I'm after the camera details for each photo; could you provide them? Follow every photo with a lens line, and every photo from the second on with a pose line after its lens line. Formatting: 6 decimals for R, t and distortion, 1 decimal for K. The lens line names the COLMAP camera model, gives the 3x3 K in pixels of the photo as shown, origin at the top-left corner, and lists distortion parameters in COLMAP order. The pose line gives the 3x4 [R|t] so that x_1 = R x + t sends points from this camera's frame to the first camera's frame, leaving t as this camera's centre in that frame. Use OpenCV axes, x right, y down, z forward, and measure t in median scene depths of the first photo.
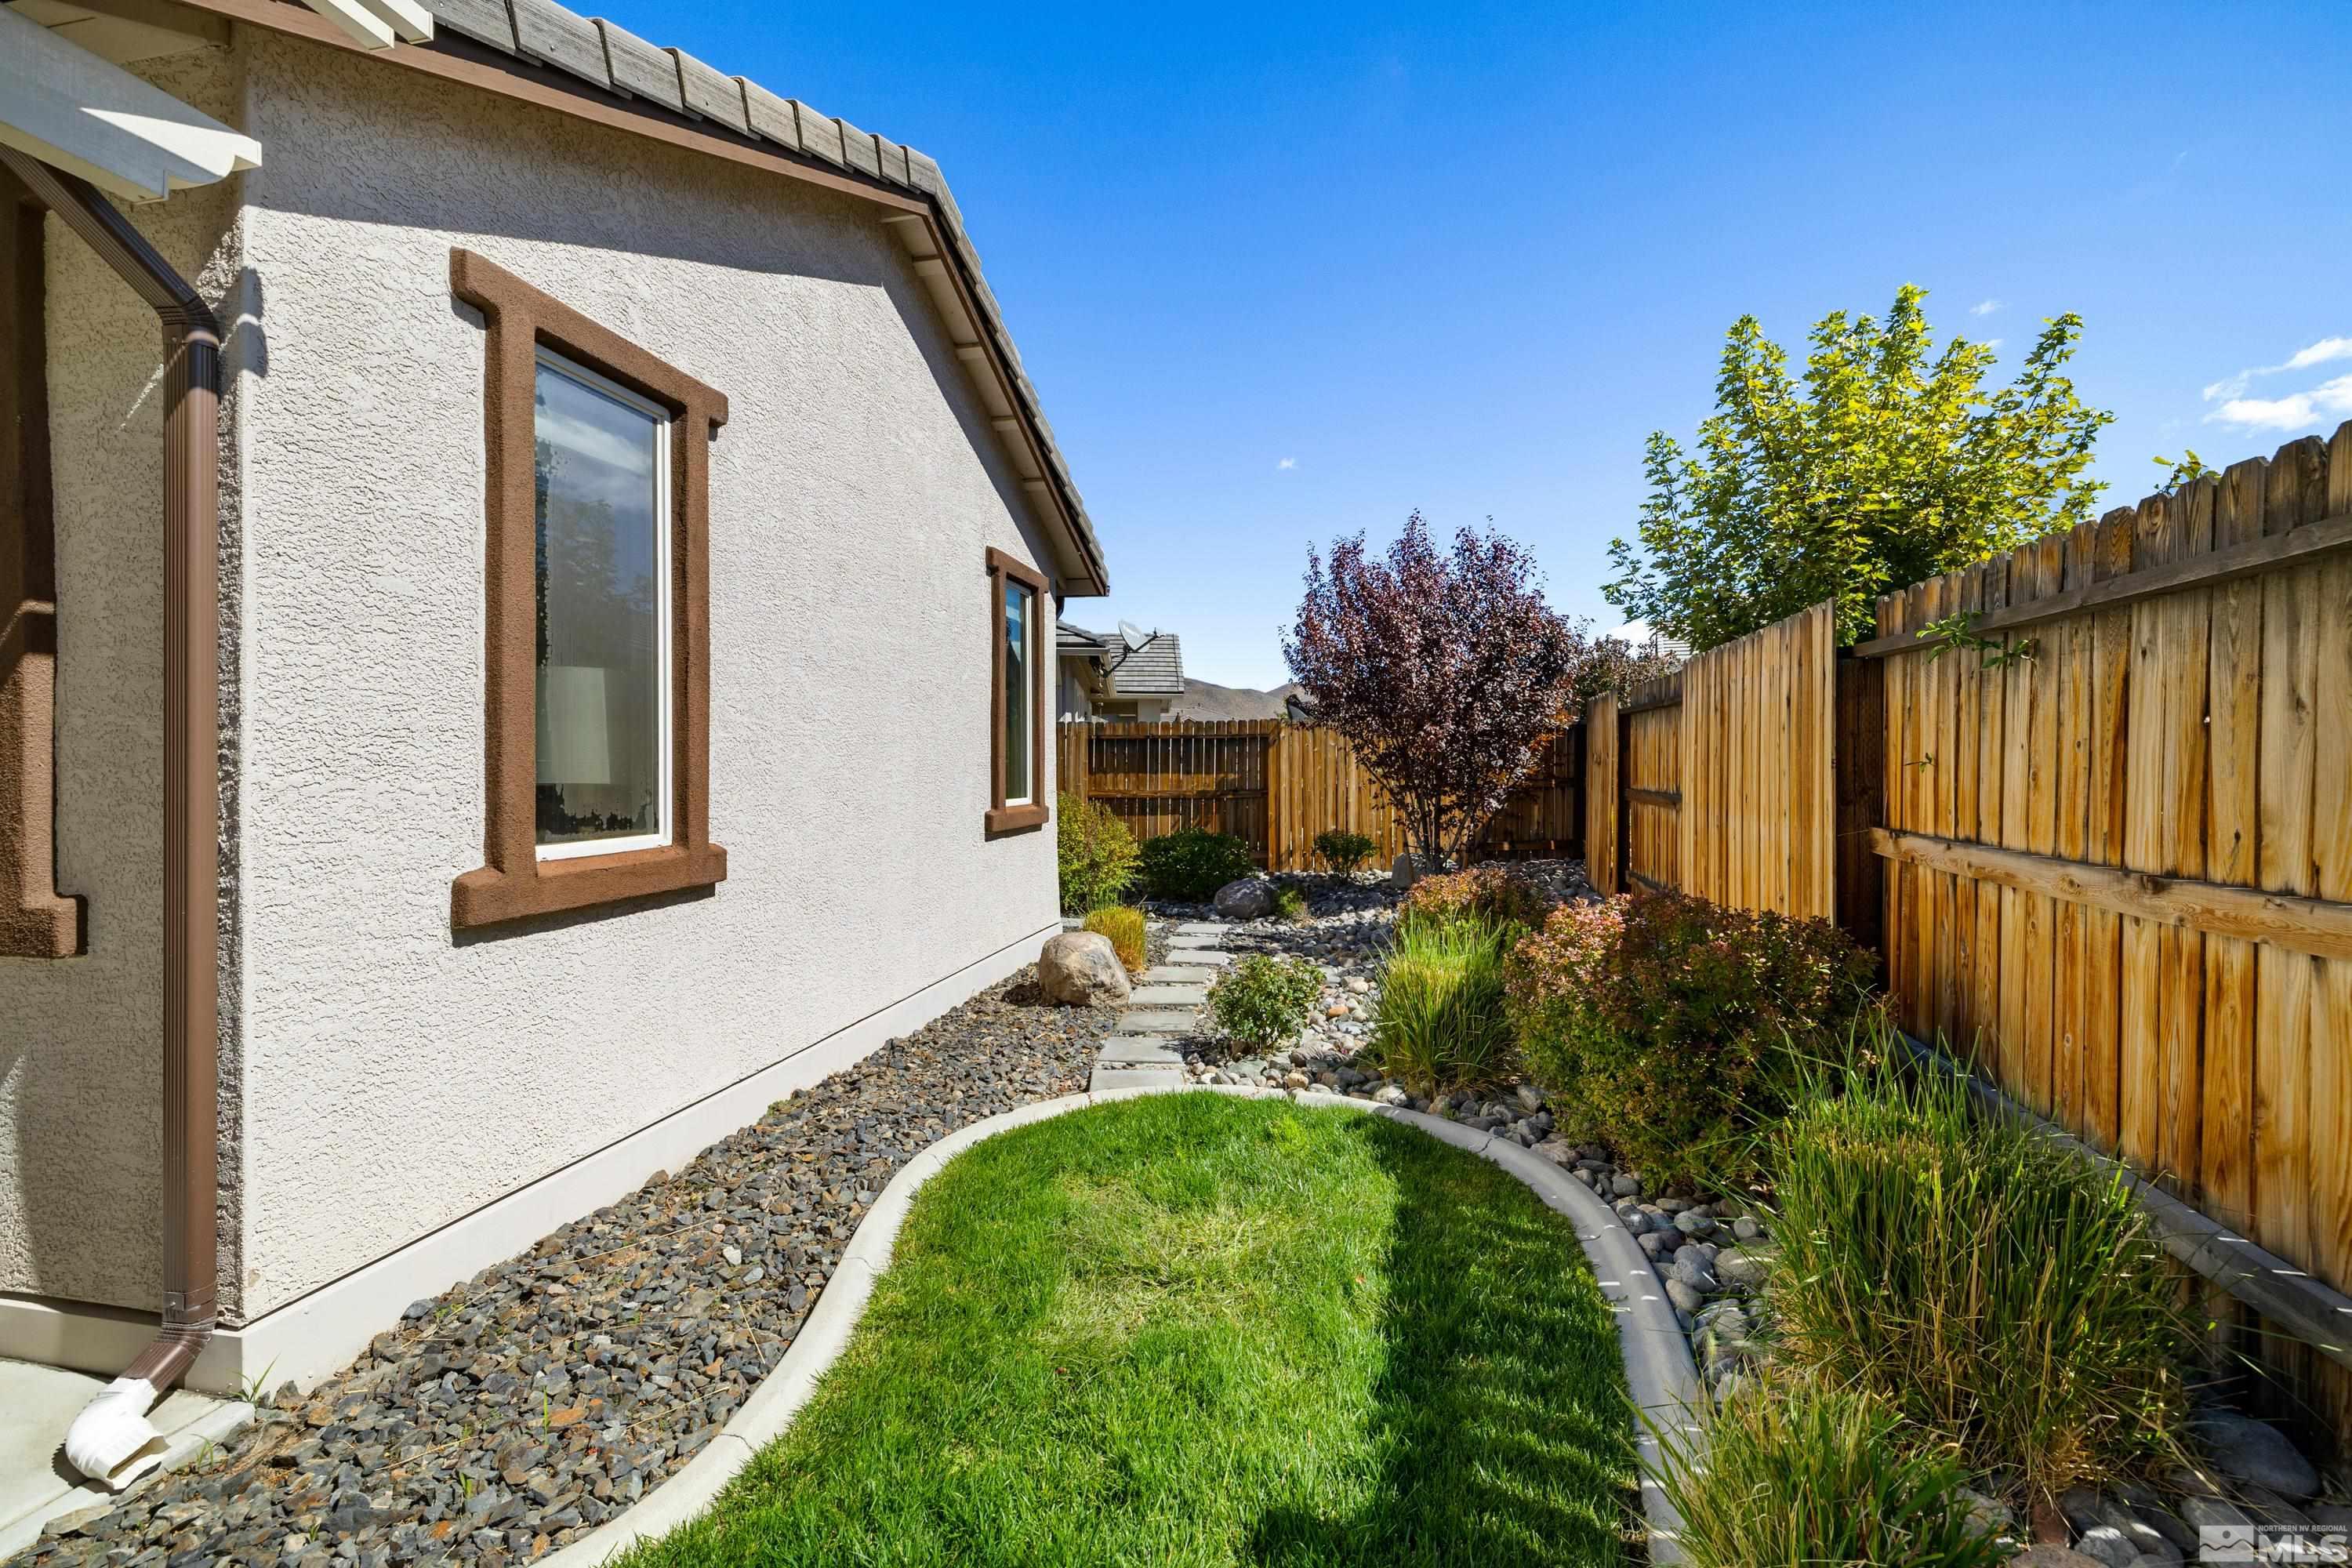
lens RADIAL K [[992.1, 0, 1180.0], [0, 992.1, 786.3], [0, 0, 1]] dist [0.002176, 0.000433]
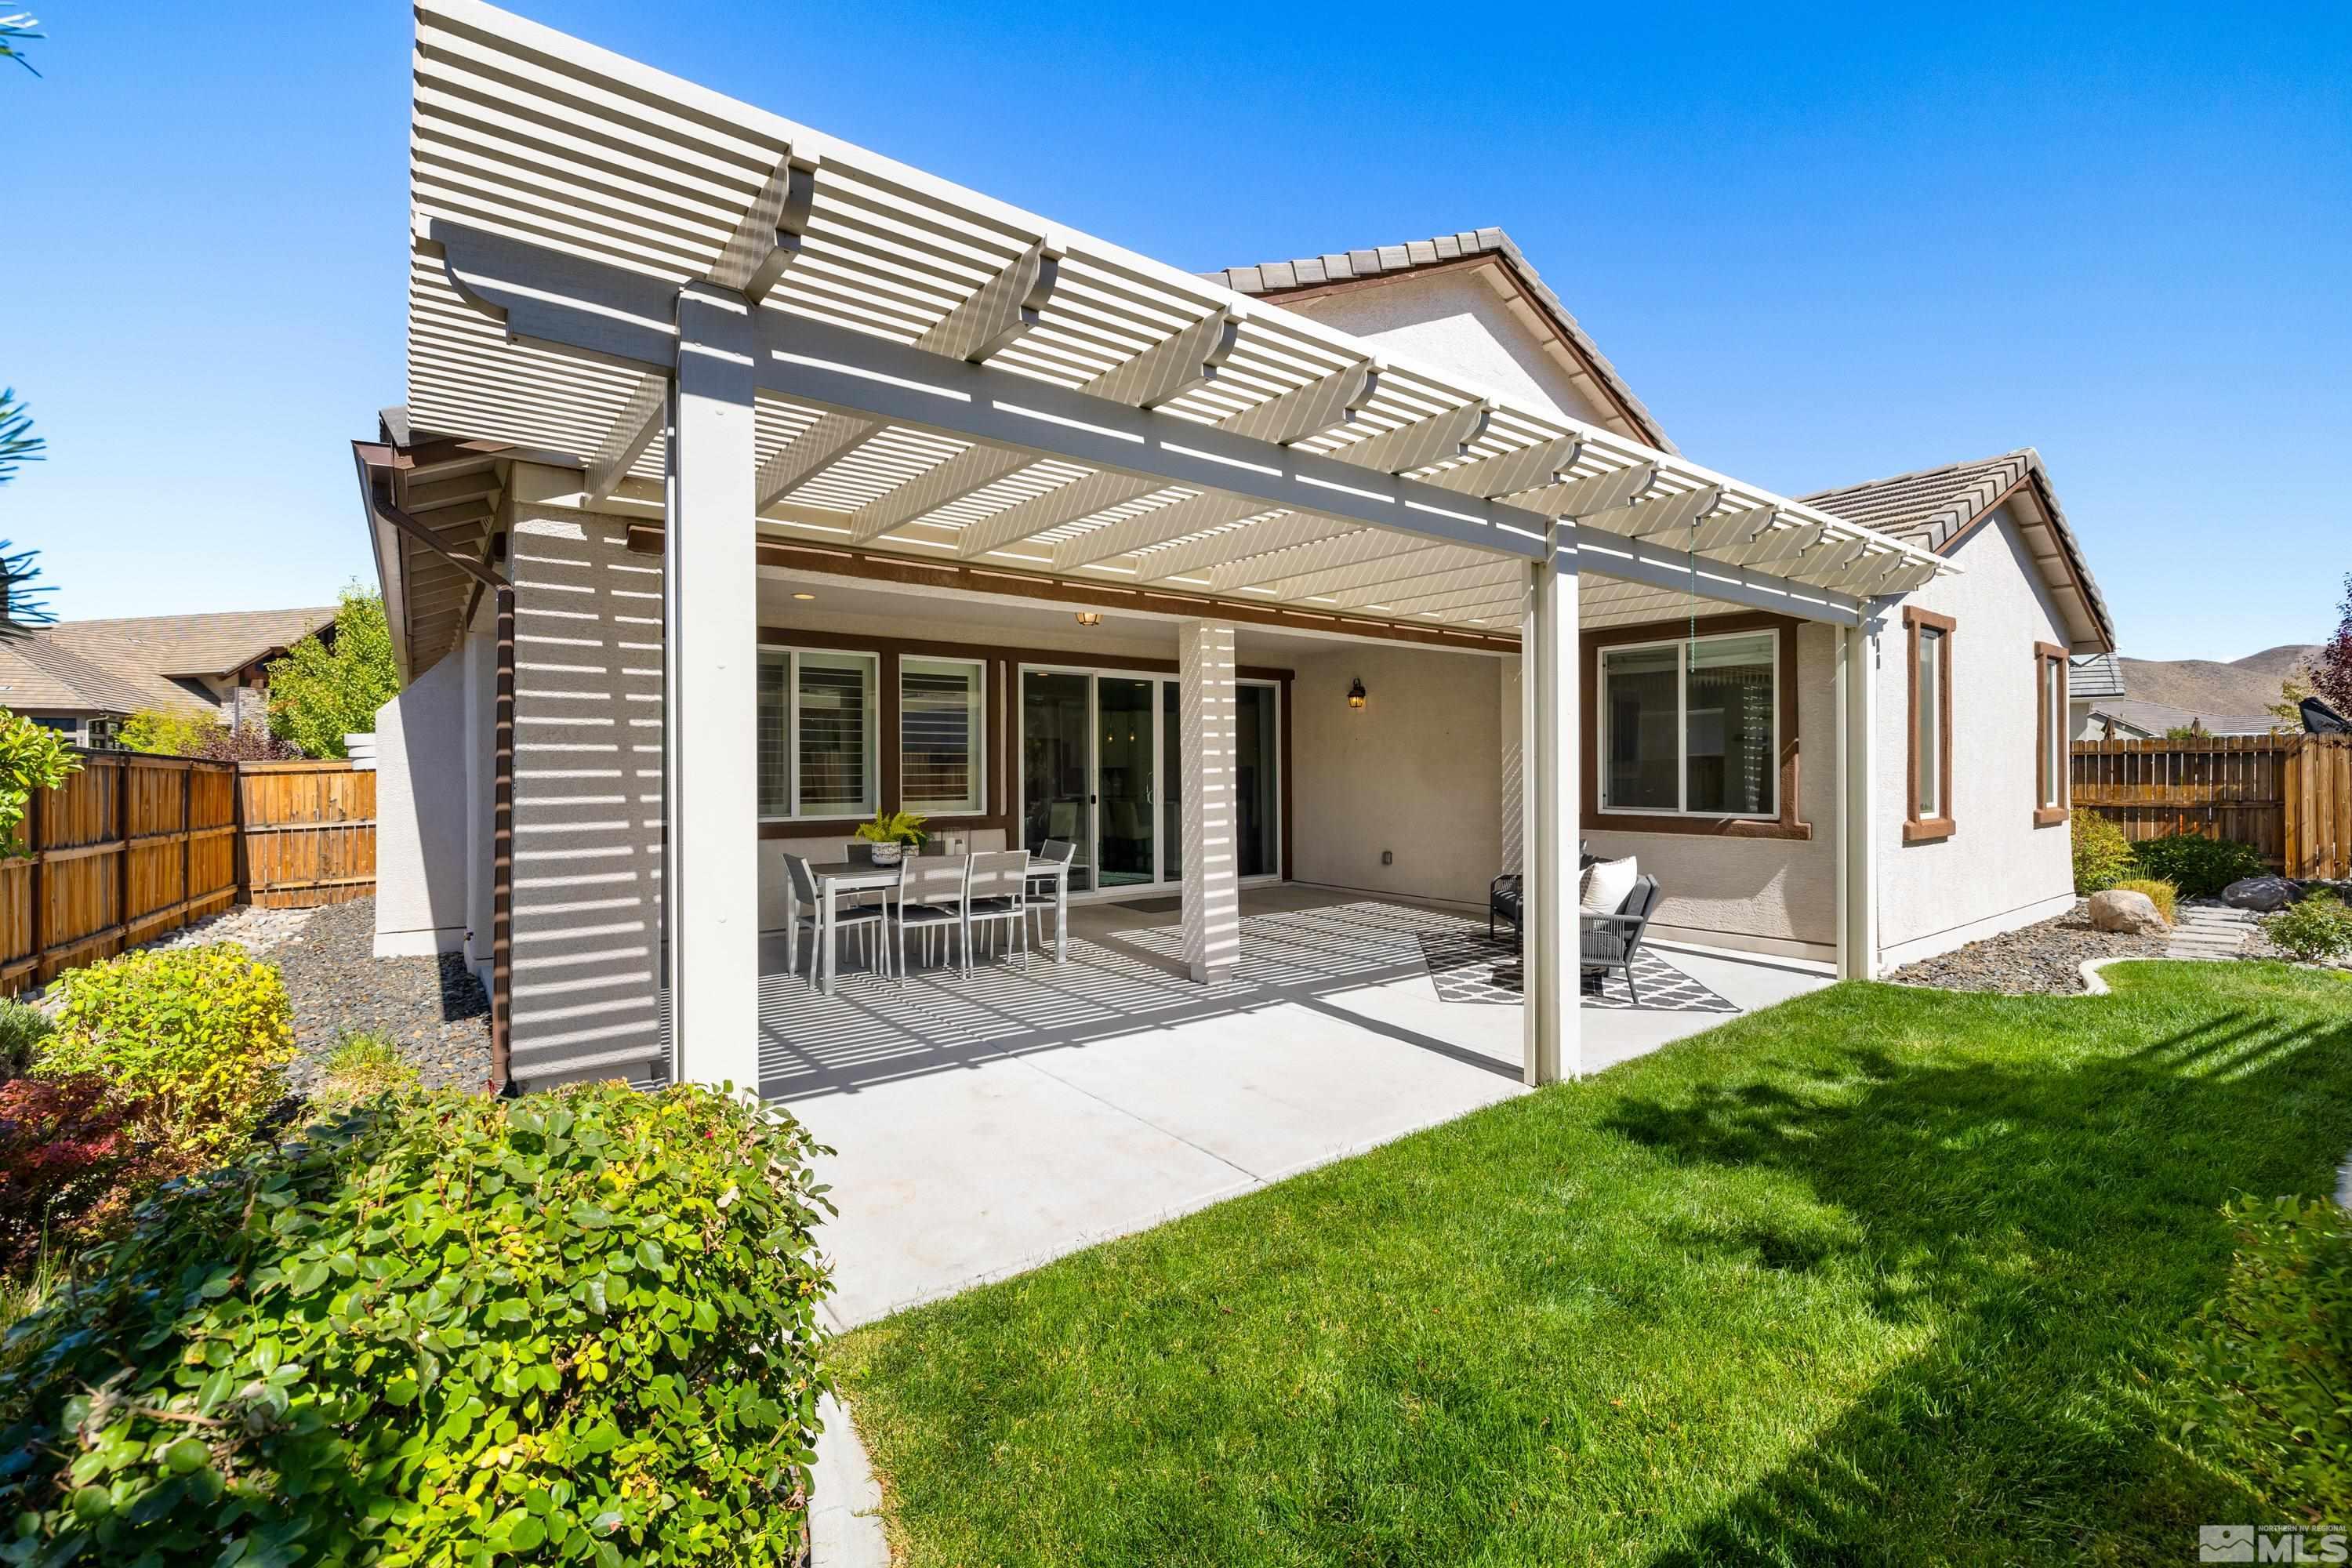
lens RADIAL K [[992.1, 0, 1175.9], [0, 992.1, 795.3], [0, 0, 1]] dist [0.002176, 0.000433]
pose [[0.748280, -0.005681, -0.663359, -0.111940], [-0.001935, 0.999940, -0.010746, 0.014080], [0.663380, 0.009325, 0.748225, -0.708594]]
